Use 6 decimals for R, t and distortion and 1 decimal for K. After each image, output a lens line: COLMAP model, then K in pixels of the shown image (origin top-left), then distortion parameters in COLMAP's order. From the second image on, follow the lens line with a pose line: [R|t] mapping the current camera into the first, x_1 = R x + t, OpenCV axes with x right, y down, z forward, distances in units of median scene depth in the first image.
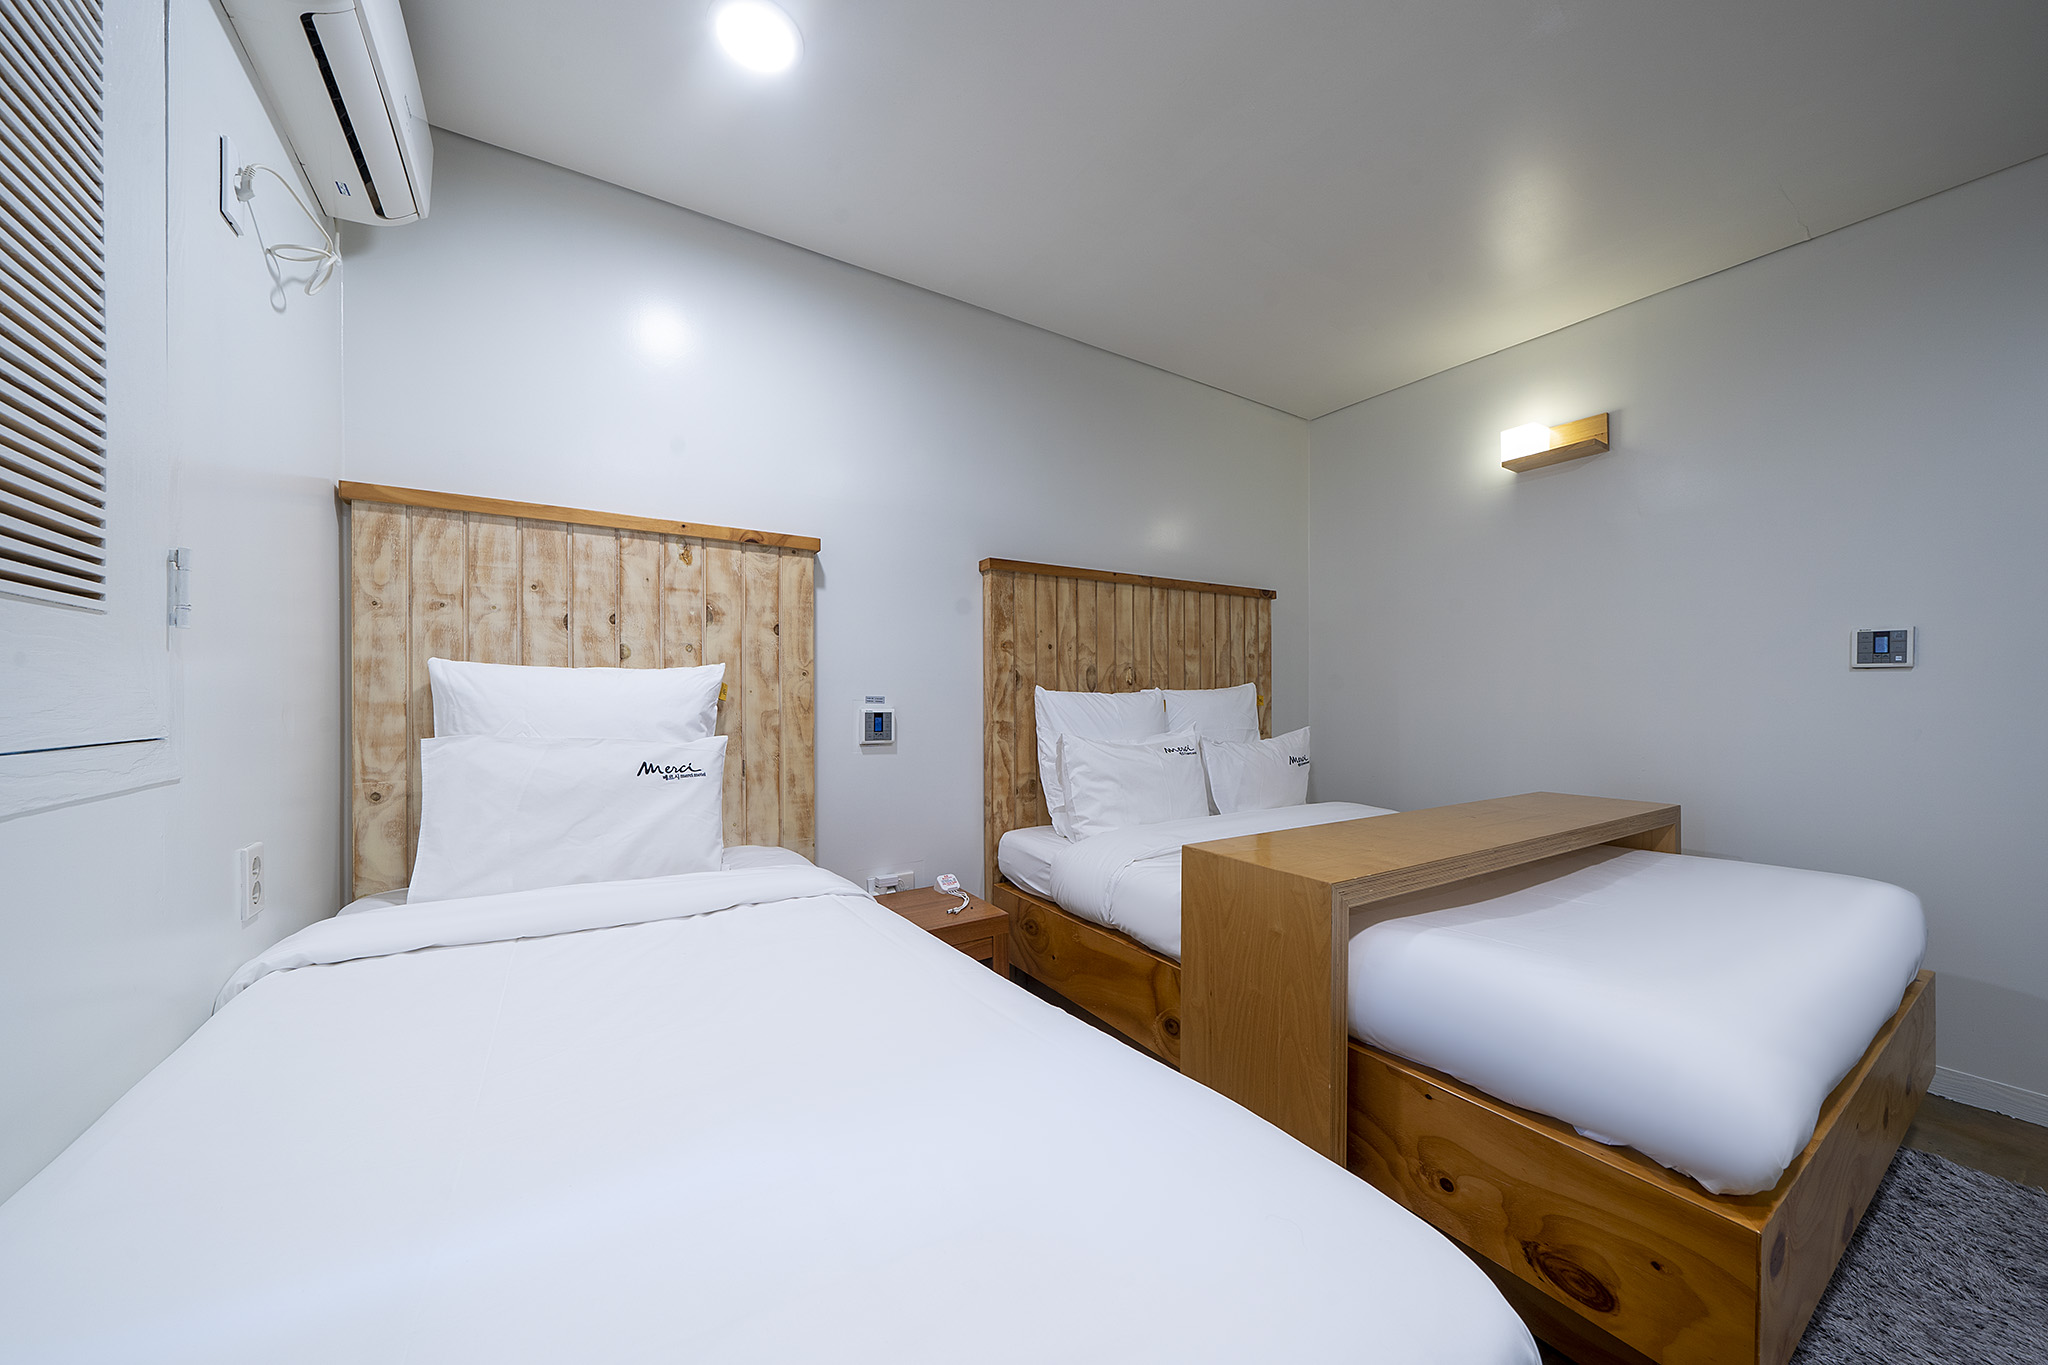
lens RADIAL K [[709.4, 0, 1016.9], [0, 709.4, 693.5], [0, 0, 1]] dist [-0.007511, 0.000016]
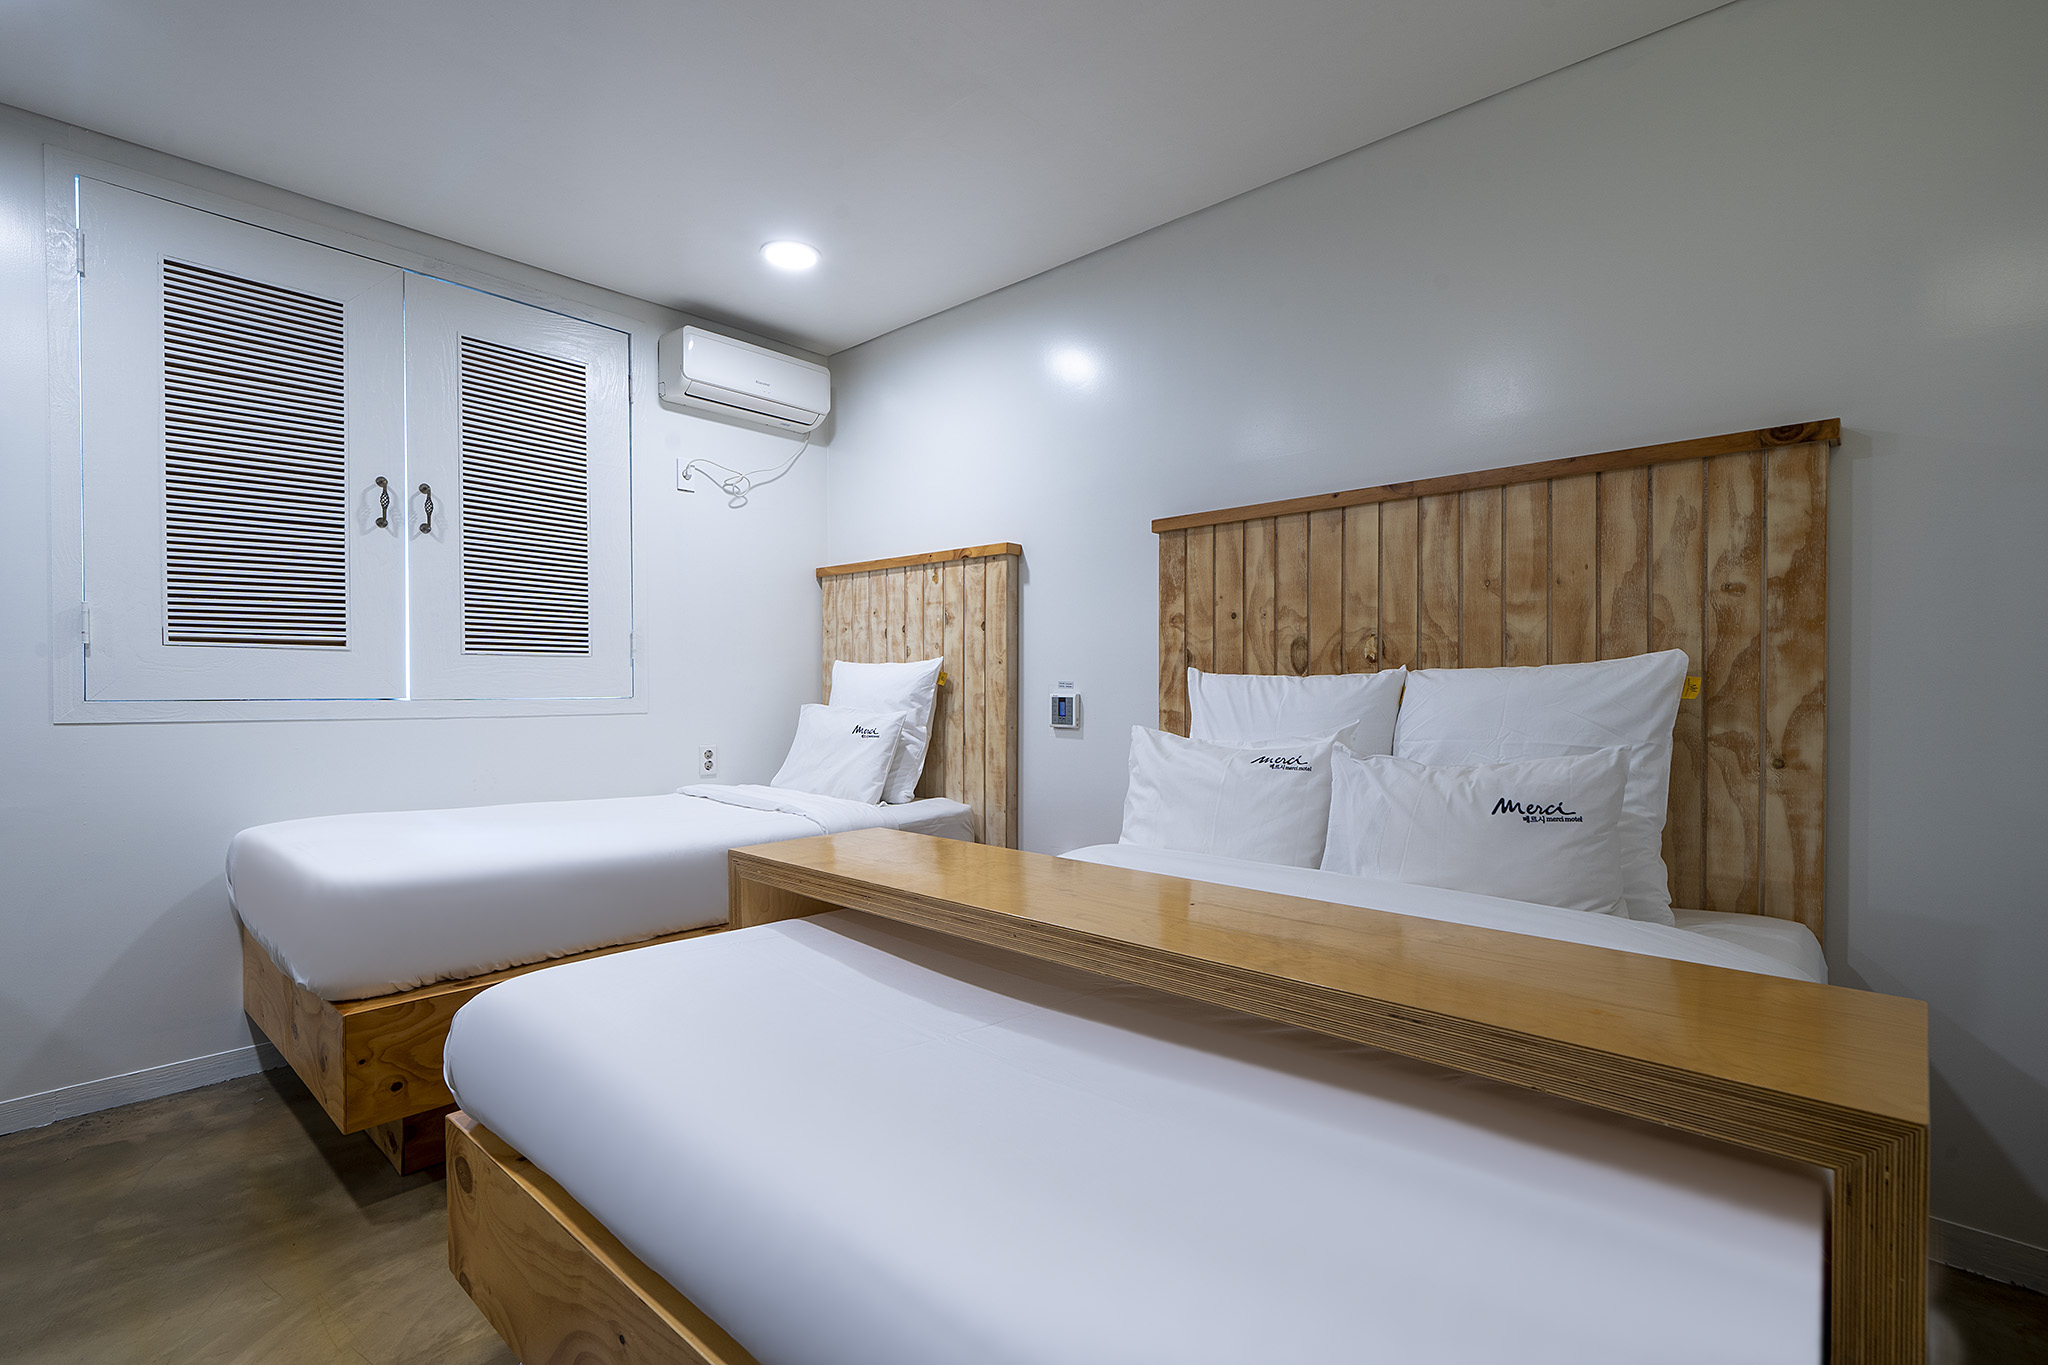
lens RADIAL K [[951.5, 0, 1024.9], [0, 951.5, 691.8], [0, 0, 1]] dist [0.001253, -0.000003]
pose [[0.262296, 0.008675, -0.964949, 1.000335], [0.007964, 0.999906, 0.011155, 0.002784], [0.964955, -0.010611, 0.262202, 0.525191]]
